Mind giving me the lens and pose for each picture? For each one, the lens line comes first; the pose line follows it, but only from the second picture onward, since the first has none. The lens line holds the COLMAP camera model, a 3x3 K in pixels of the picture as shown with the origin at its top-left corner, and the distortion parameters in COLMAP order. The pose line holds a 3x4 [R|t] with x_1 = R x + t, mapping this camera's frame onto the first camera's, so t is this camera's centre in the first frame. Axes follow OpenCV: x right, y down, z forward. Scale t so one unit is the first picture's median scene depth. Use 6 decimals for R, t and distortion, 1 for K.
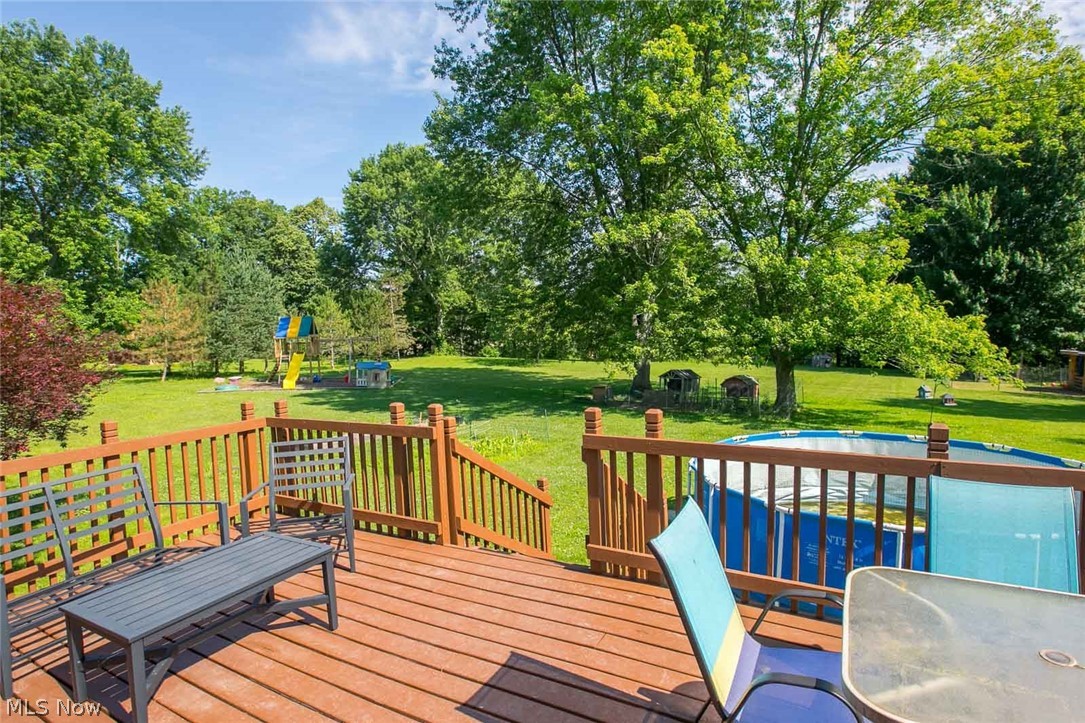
lens RADIAL K [[498.6, 0, 543.7], [0, 498.6, 364.6], [0, 0, 1]] dist [-0.000882, -0.000068]
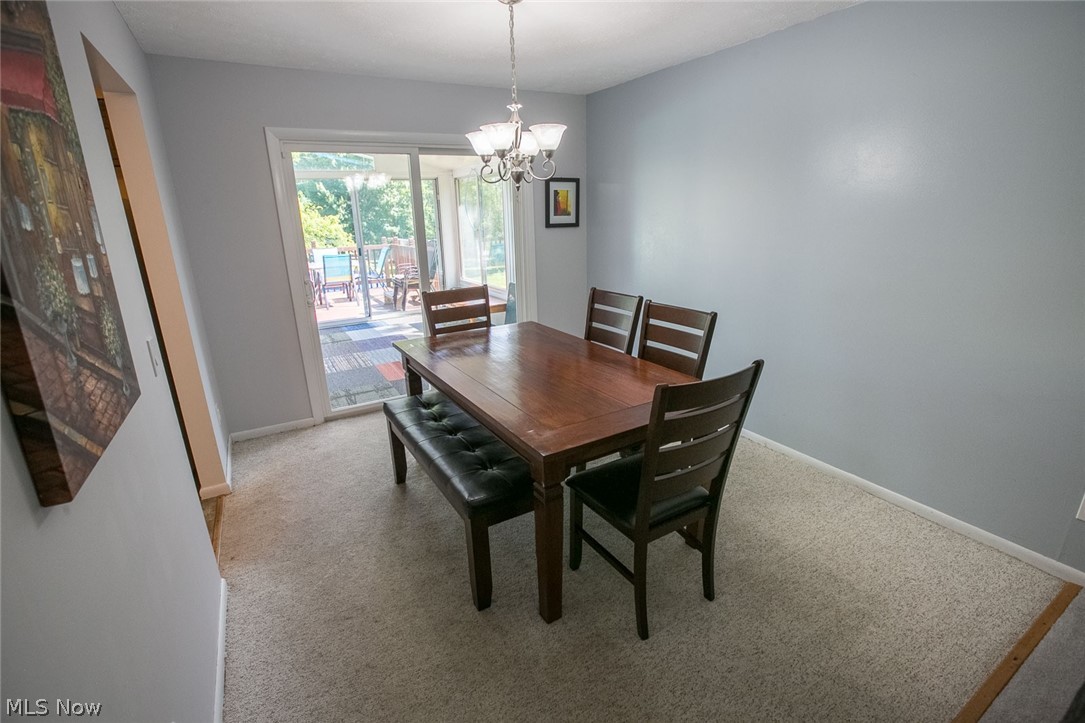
lens RADIAL K [[498.6, 0, 543.8], [0, 498.6, 358.0], [0, 0, 1]] dist [-0.000882, -0.000068]
pose [[0.486208, -0.229846, 0.843073, -0.220047], [0.073466, 0.972124, 0.222661, 0.030789], [-0.870749, -0.046322, 0.489541, -0.313180]]
